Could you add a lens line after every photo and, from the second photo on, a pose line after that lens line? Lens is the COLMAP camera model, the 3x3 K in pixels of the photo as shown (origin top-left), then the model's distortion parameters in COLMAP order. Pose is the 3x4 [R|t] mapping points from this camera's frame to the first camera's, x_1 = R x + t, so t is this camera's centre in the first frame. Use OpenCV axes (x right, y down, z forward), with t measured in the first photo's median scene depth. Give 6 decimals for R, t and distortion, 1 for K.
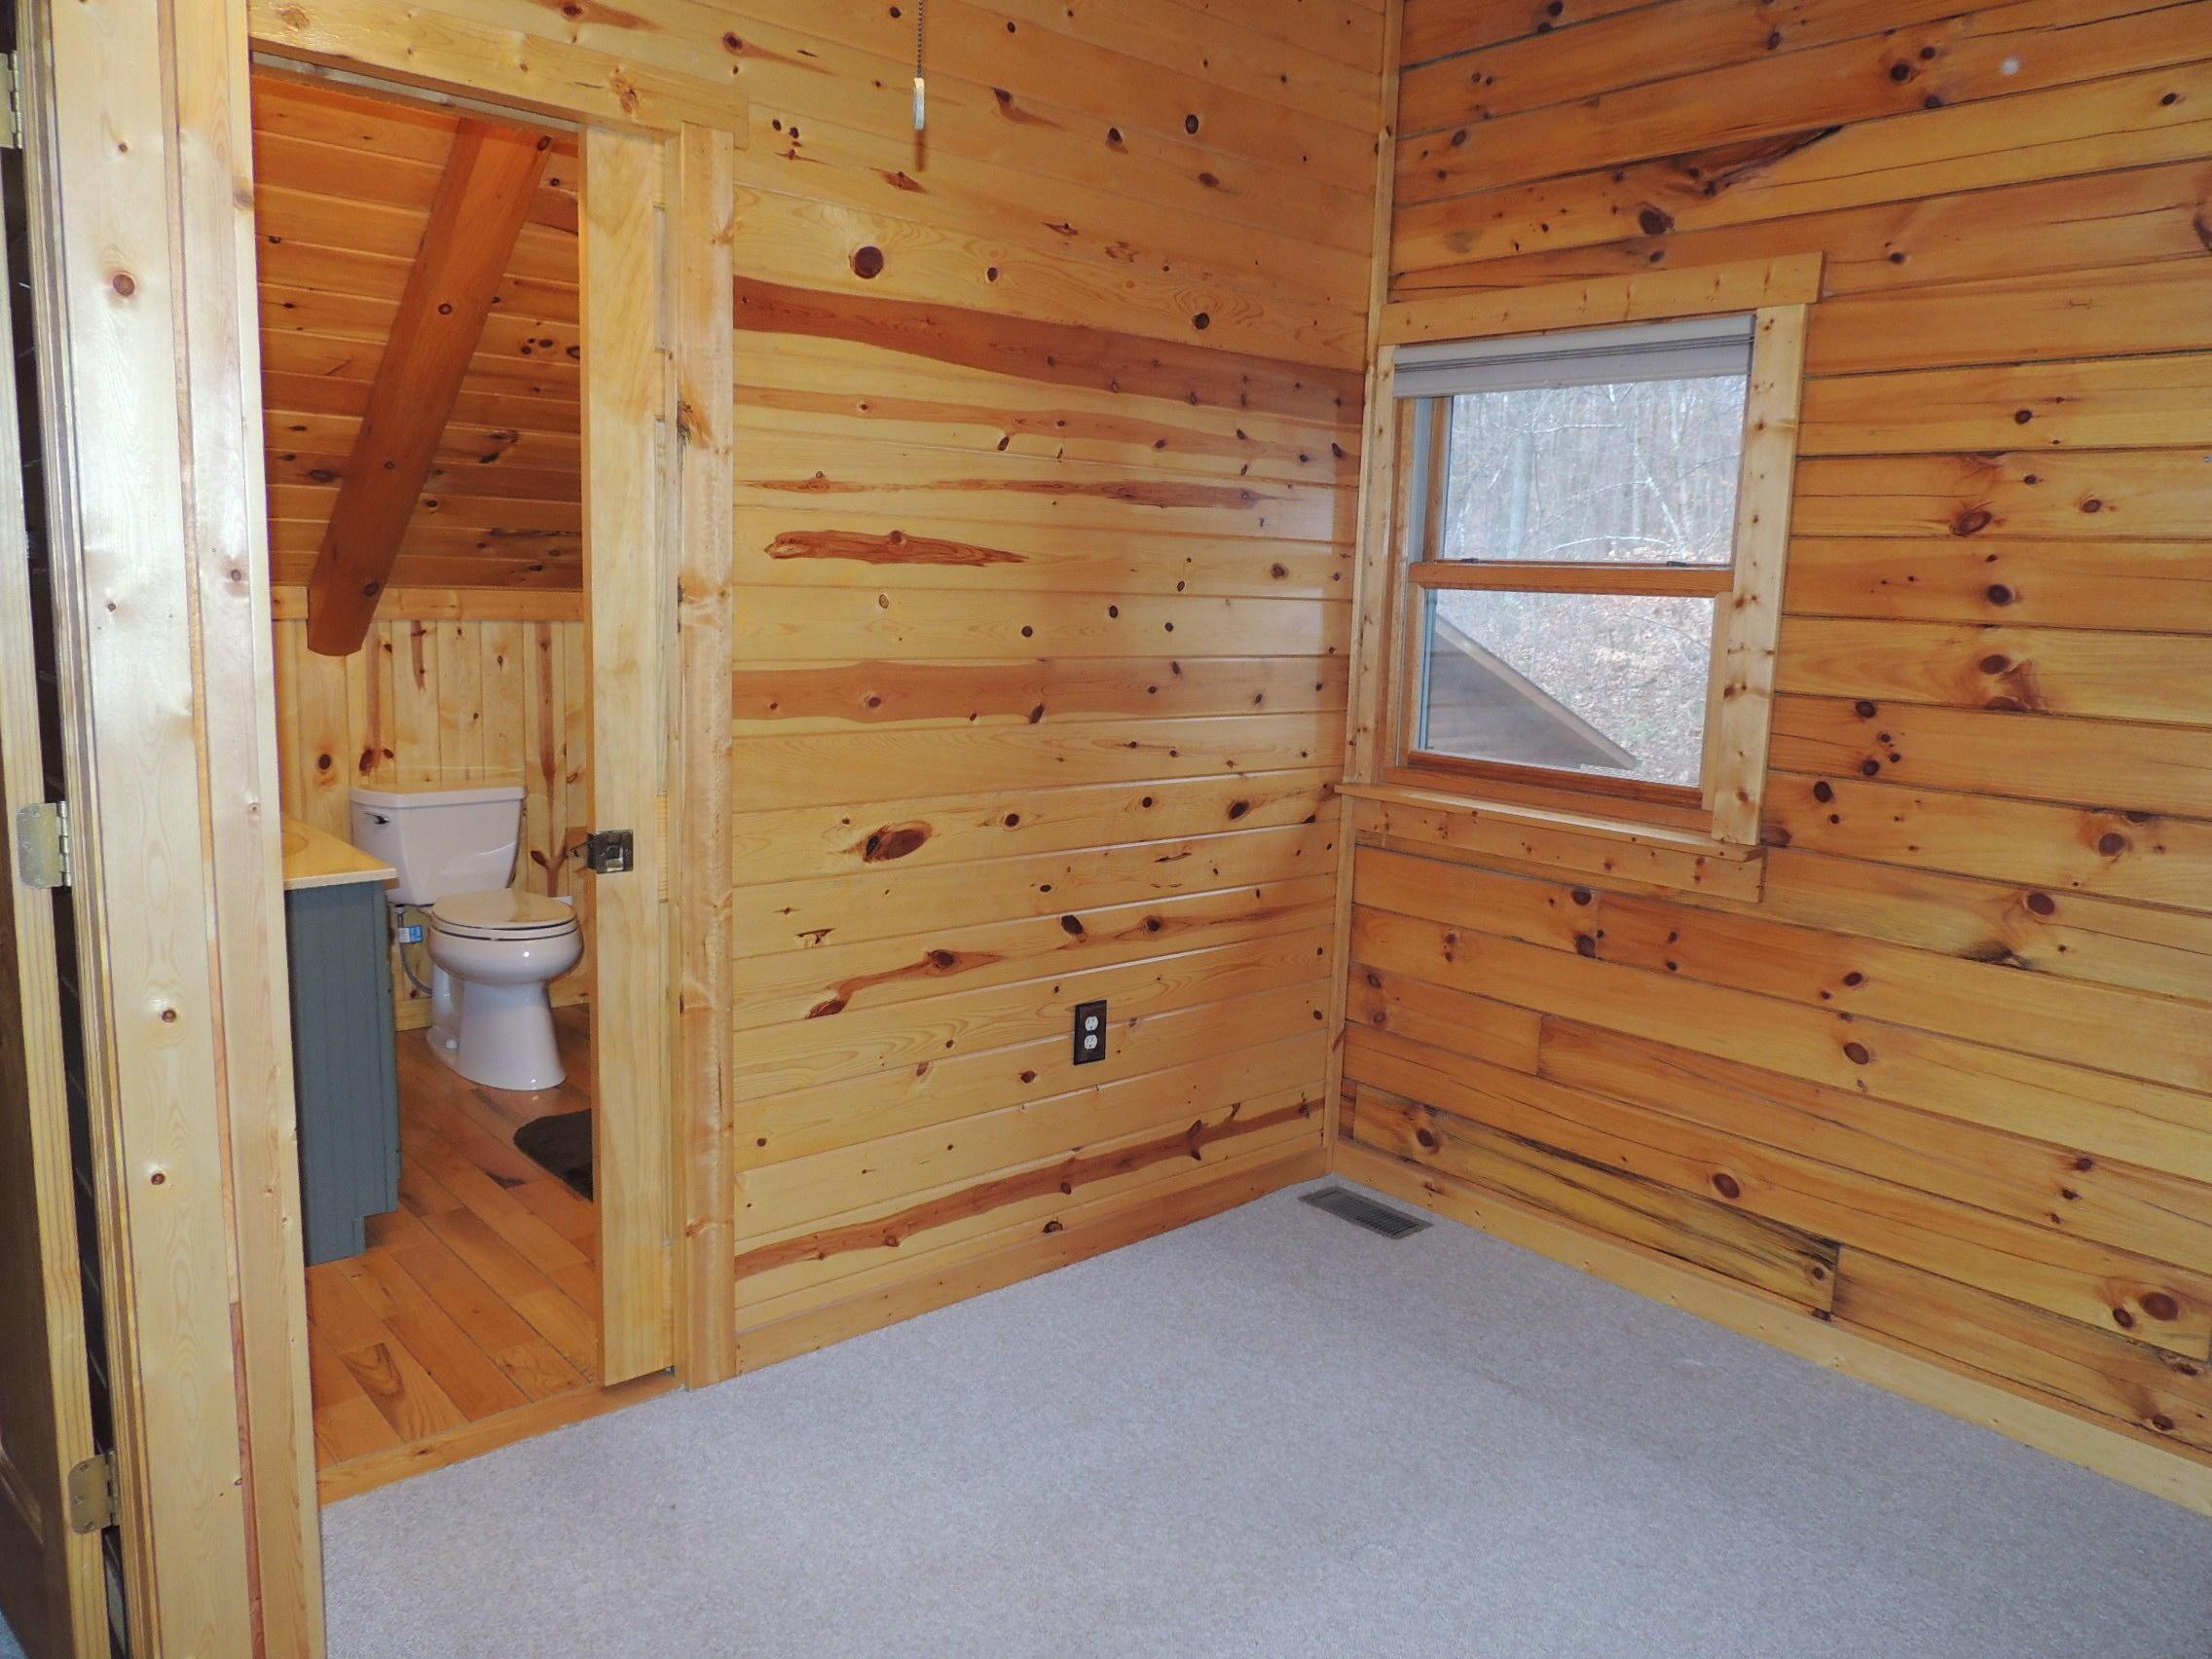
lens RADIAL K [[1574.8, 0, 1111.0], [0, 1574.8, 828.5], [0, 0, 1]] dist [-0.020796, 0.003700]
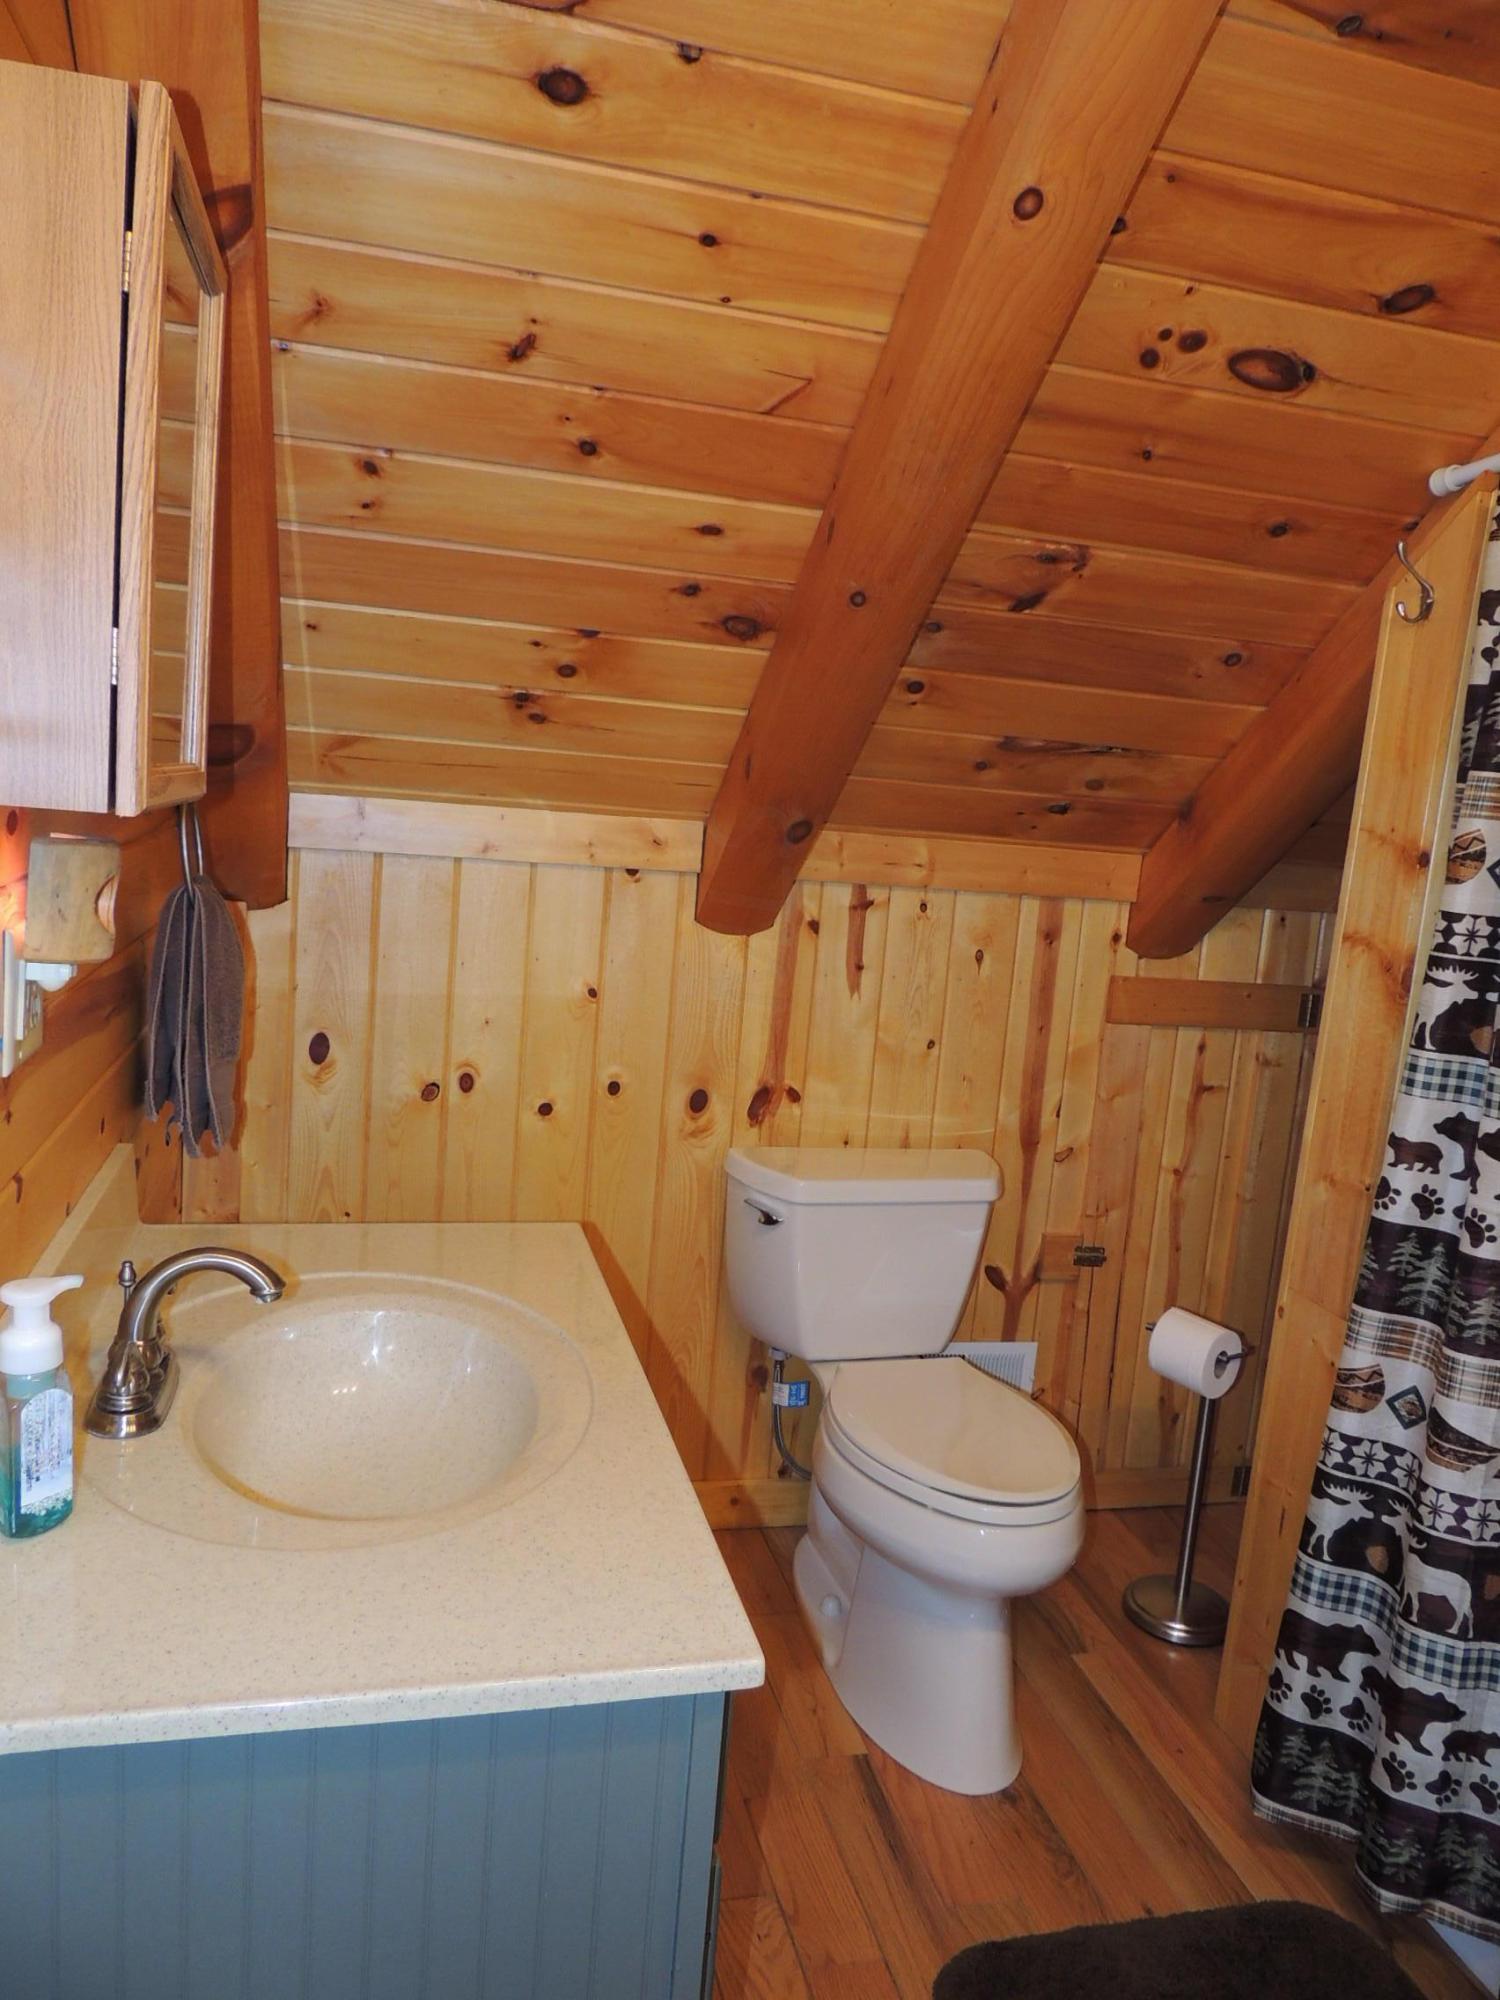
lens RADIAL K [[1423.9, 0, 750.0], [0, 1423.9, 1000.0], [0, 0, 1]] dist [-0.020796, 0.003700]
pose [[0.888456, 0.104775, -0.446843, -0.233534], [-0.121028, 0.992618, -0.007891, -0.080140], [0.442718, 0.061091, 0.894578, 0.497537]]
